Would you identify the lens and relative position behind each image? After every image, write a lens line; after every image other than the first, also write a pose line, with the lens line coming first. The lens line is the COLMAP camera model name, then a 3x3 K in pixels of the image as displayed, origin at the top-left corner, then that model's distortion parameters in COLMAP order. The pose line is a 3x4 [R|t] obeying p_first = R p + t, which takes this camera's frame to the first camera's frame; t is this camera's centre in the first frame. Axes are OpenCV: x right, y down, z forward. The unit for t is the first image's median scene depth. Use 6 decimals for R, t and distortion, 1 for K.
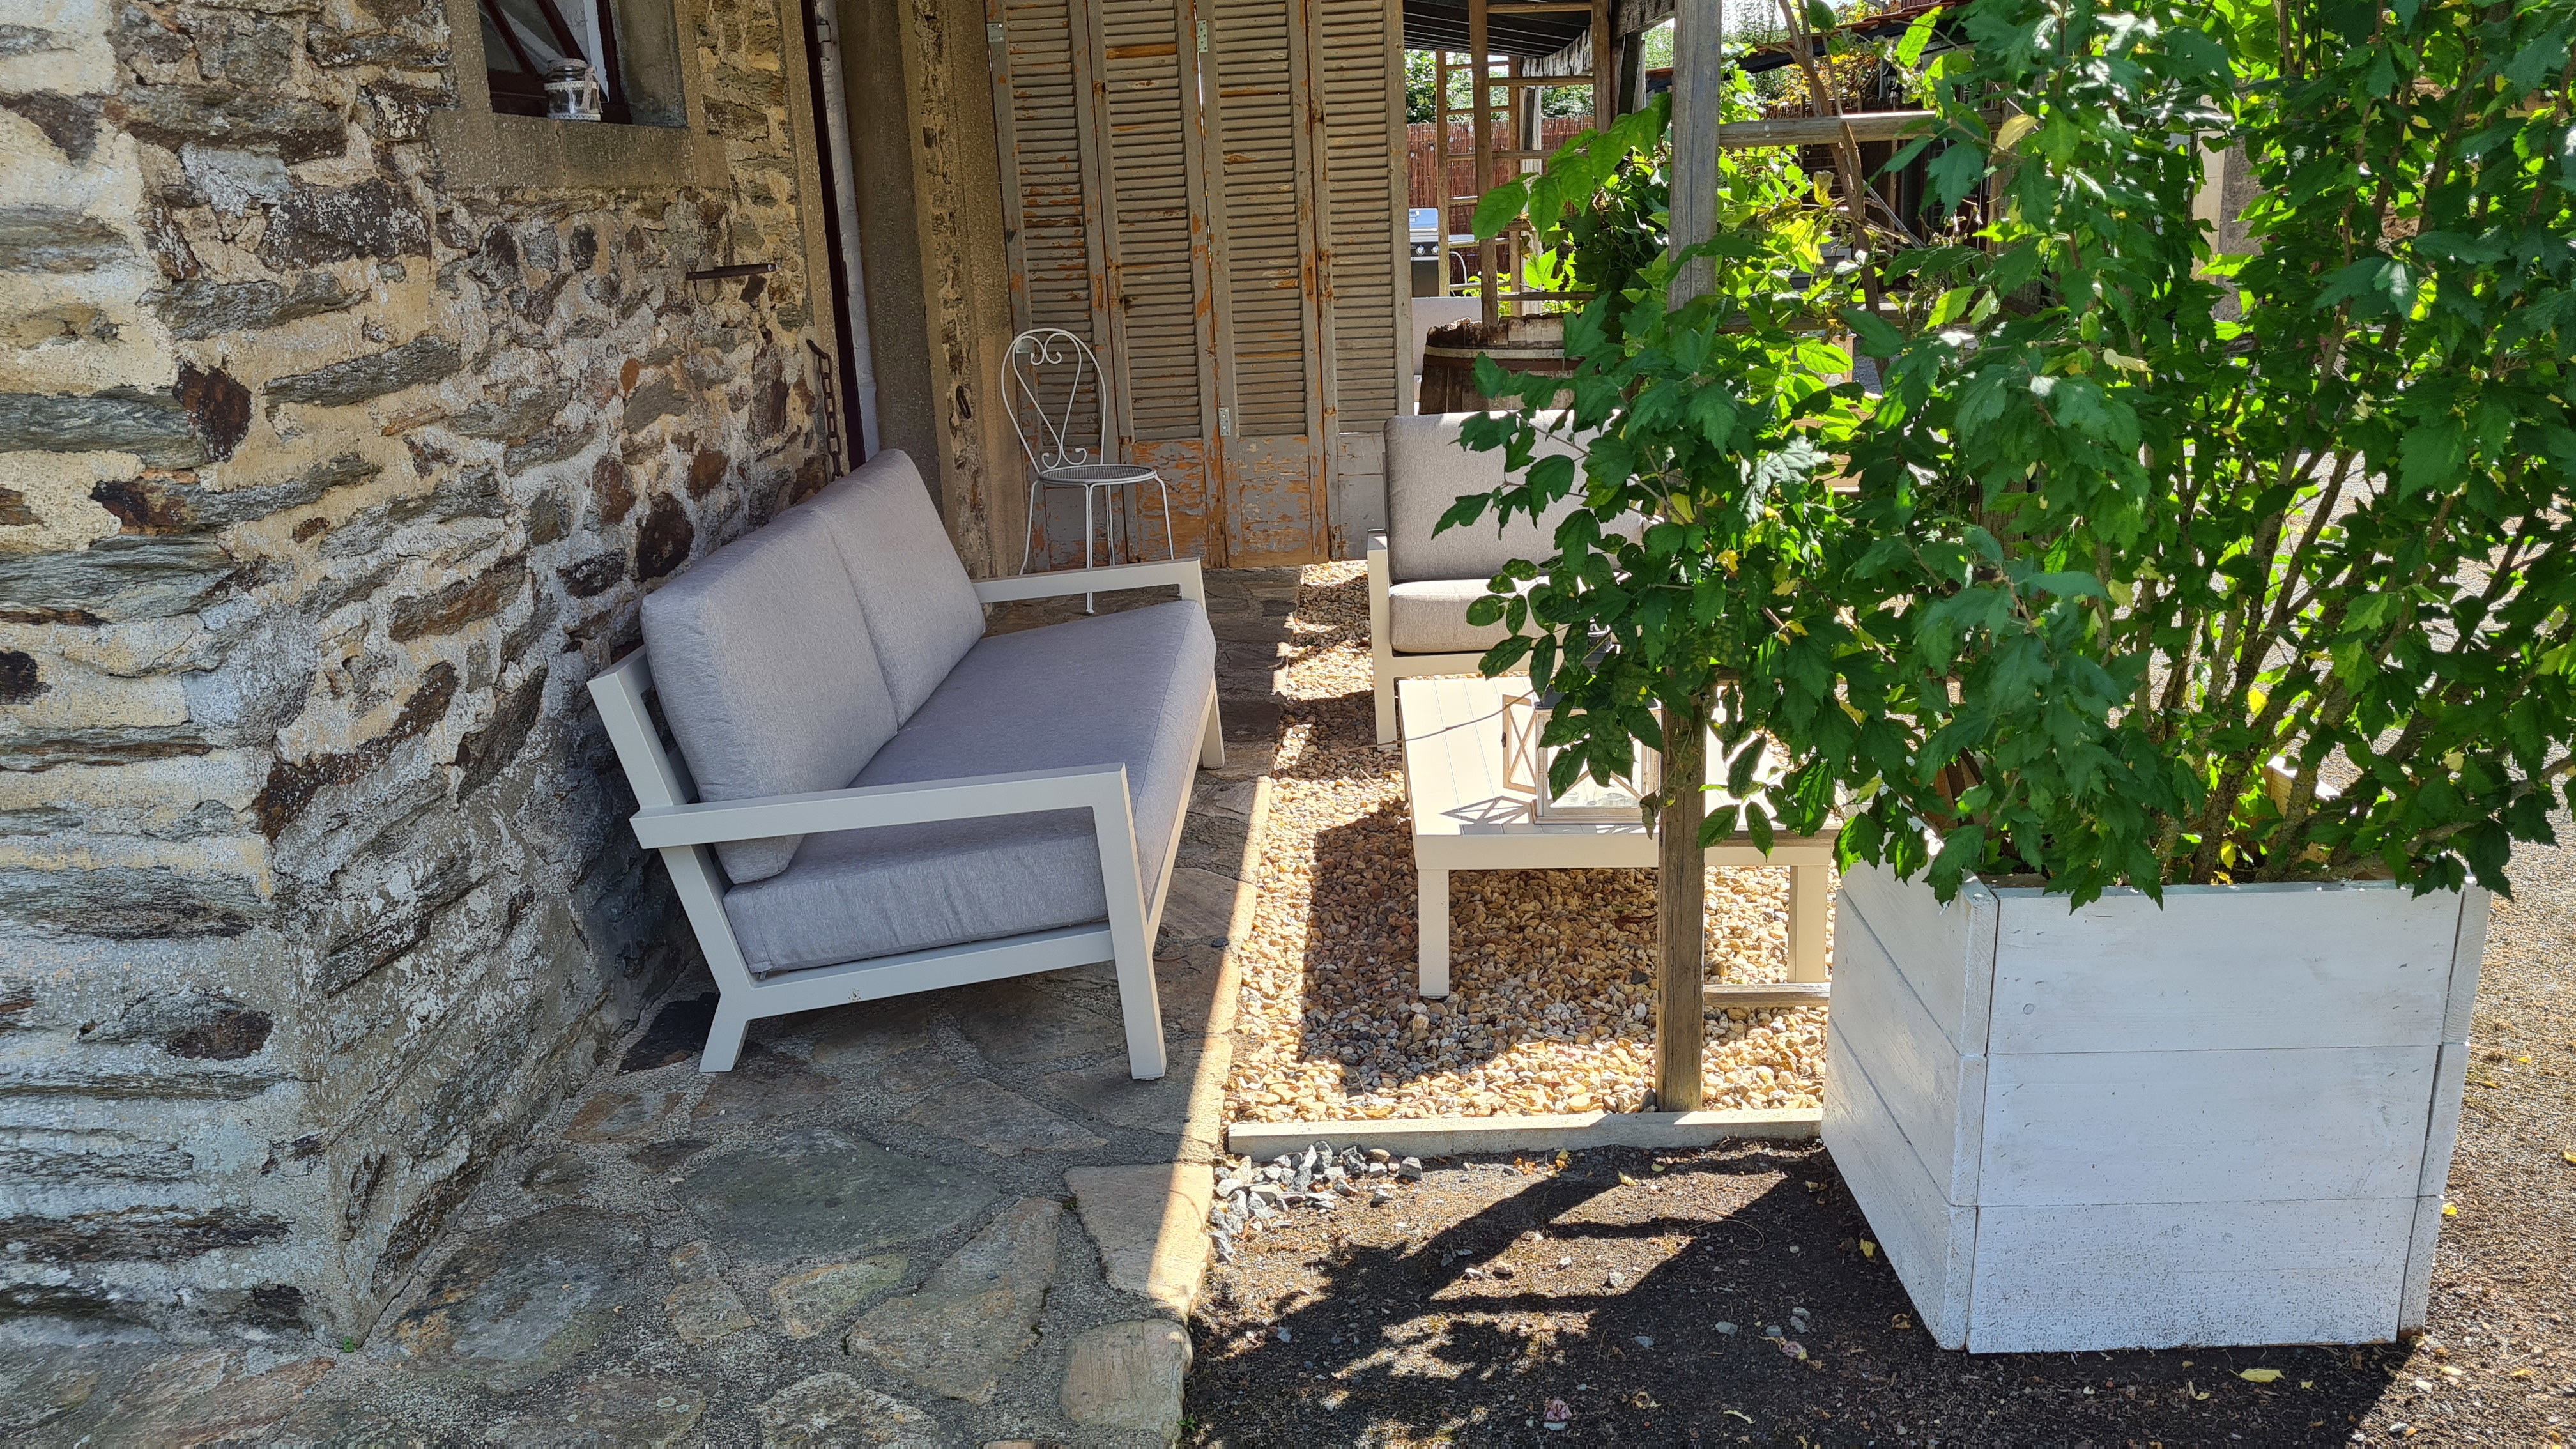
lens RADIAL K [[1971.3, 0, 1297.6], [0, 1971.3, 701.3], [0, 0, 1]] dist [0.053051, -0.005209]
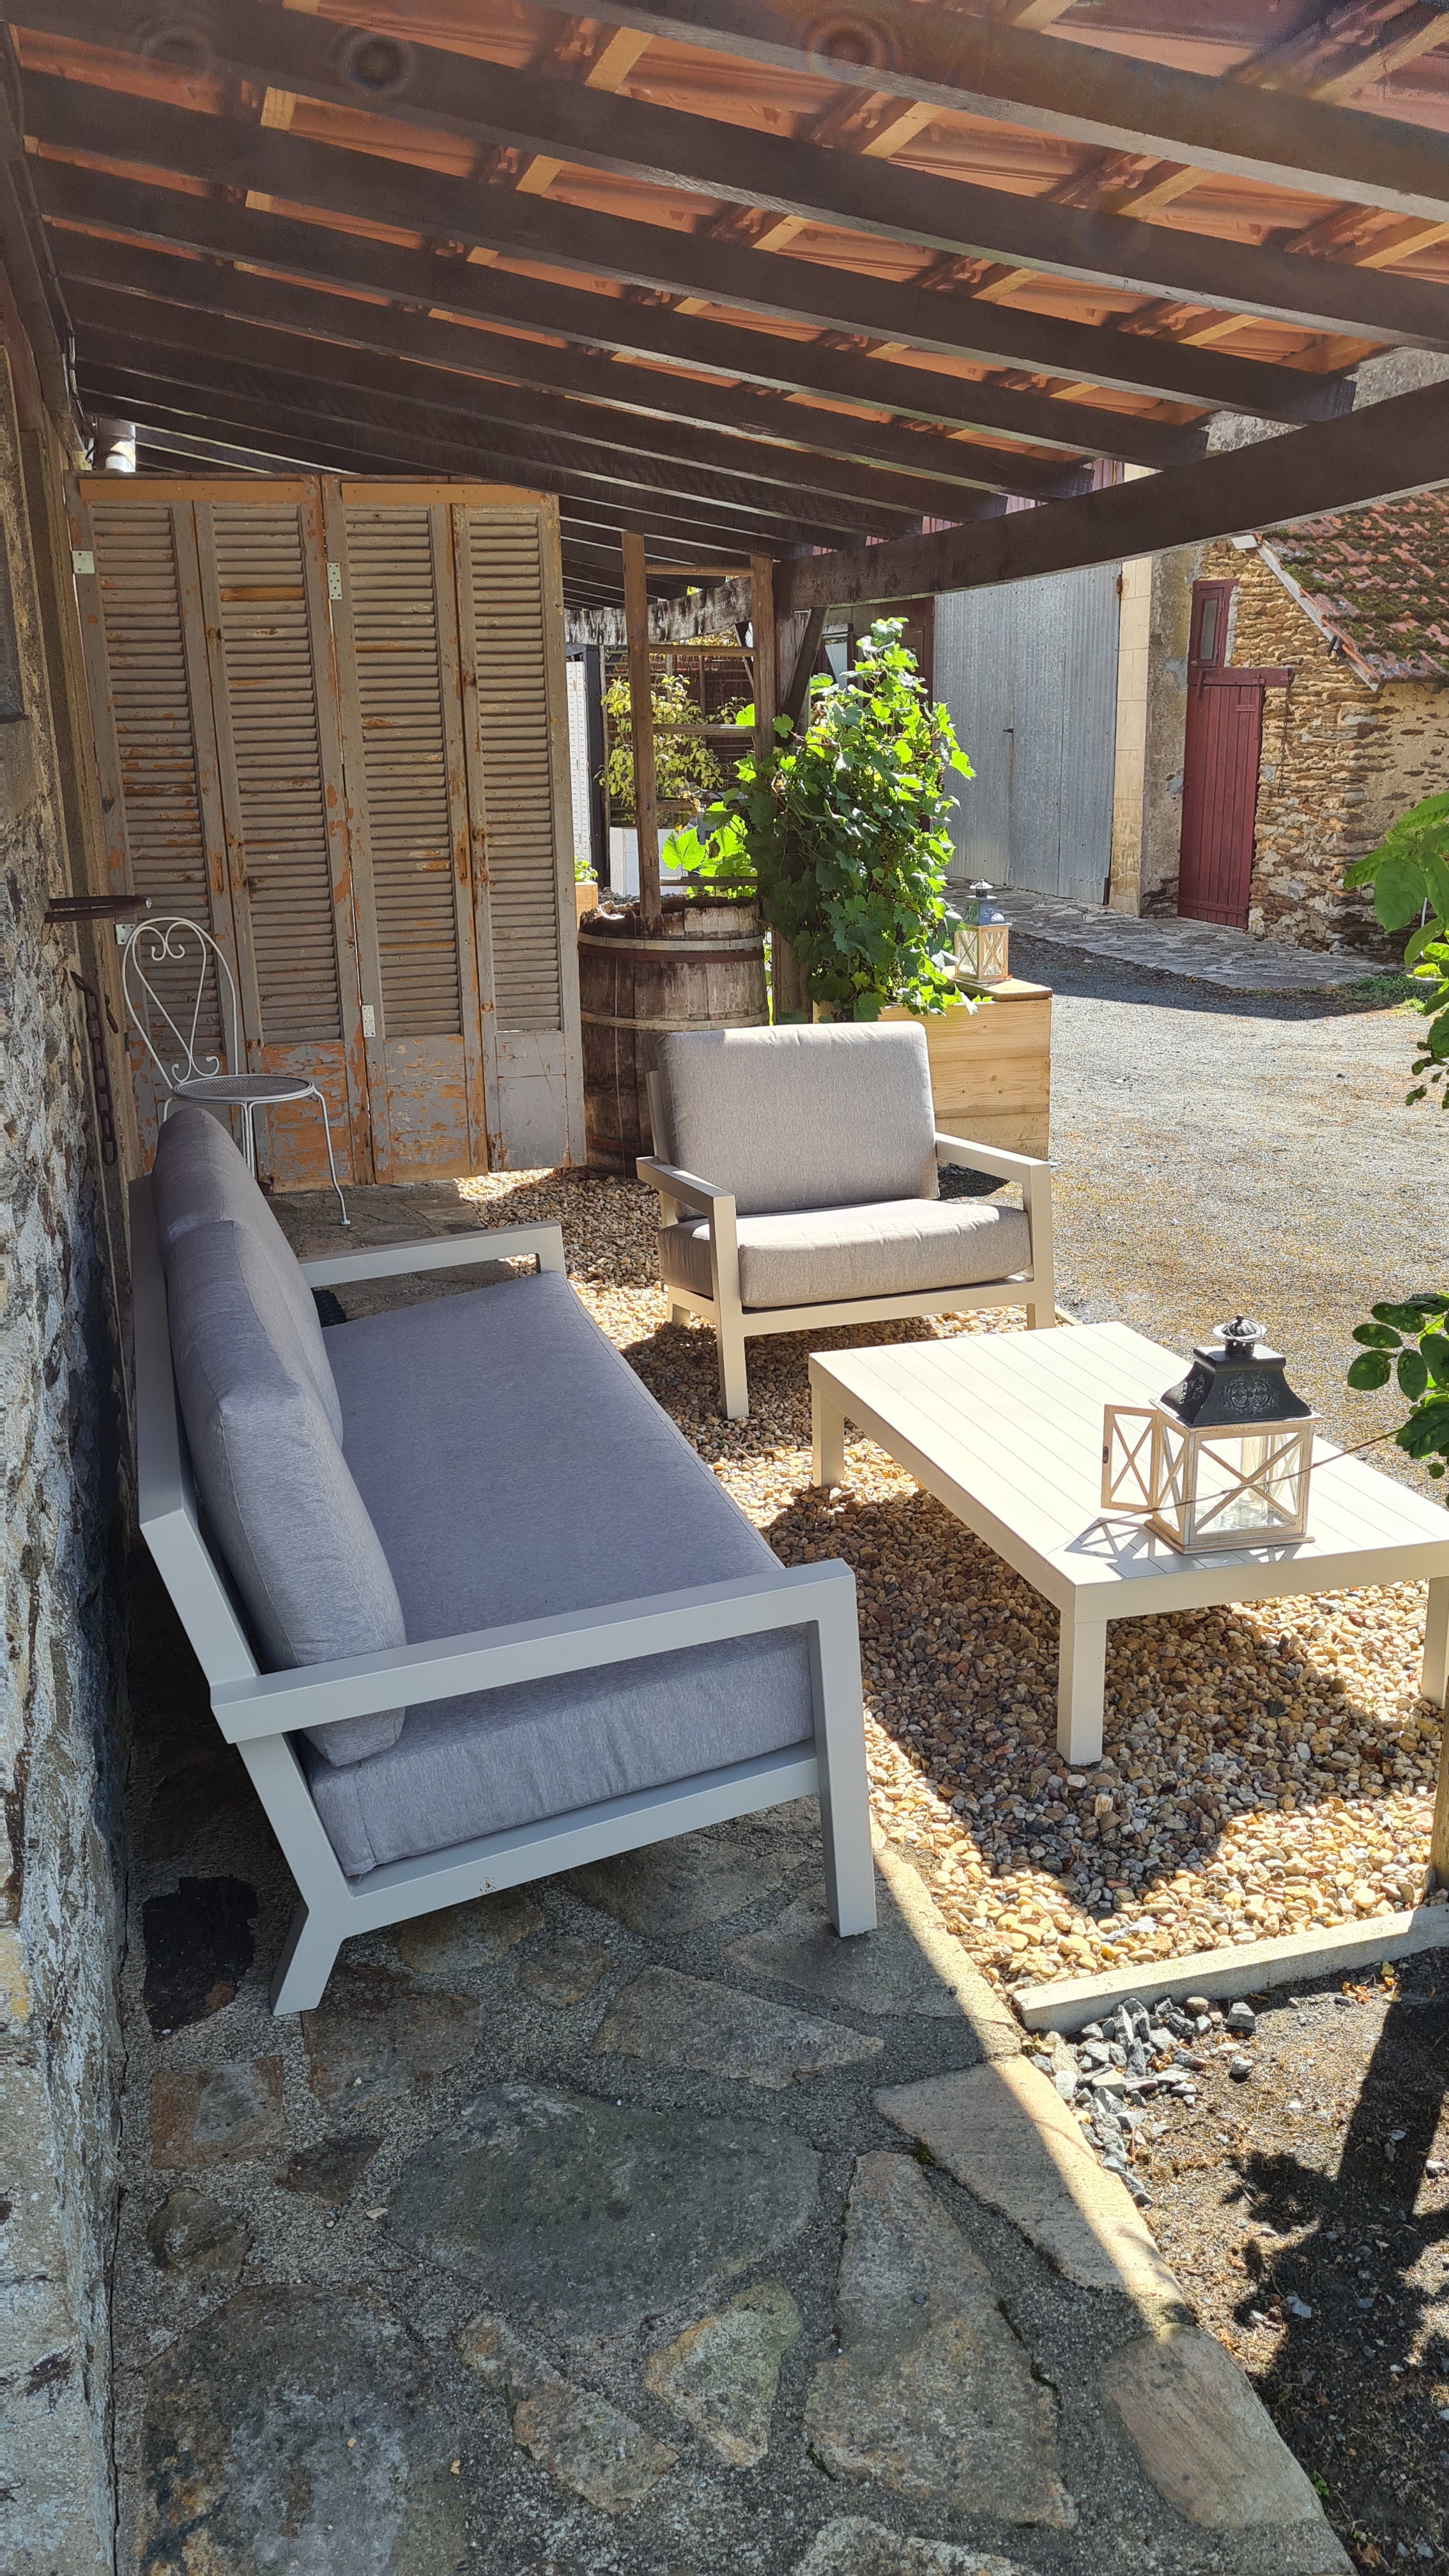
lens RADIAL K [[1971.3, 0, 783.3], [0, 1971.3, 1280.8], [0, 0, 1]] dist [0.053051, -0.005209]
pose [[0.947419, -0.057529, 0.314783, -0.152227], [0.049902, 0.998234, 0.032243, -0.046535], [-0.316082, -0.014839, 0.948616, 0.104023]]
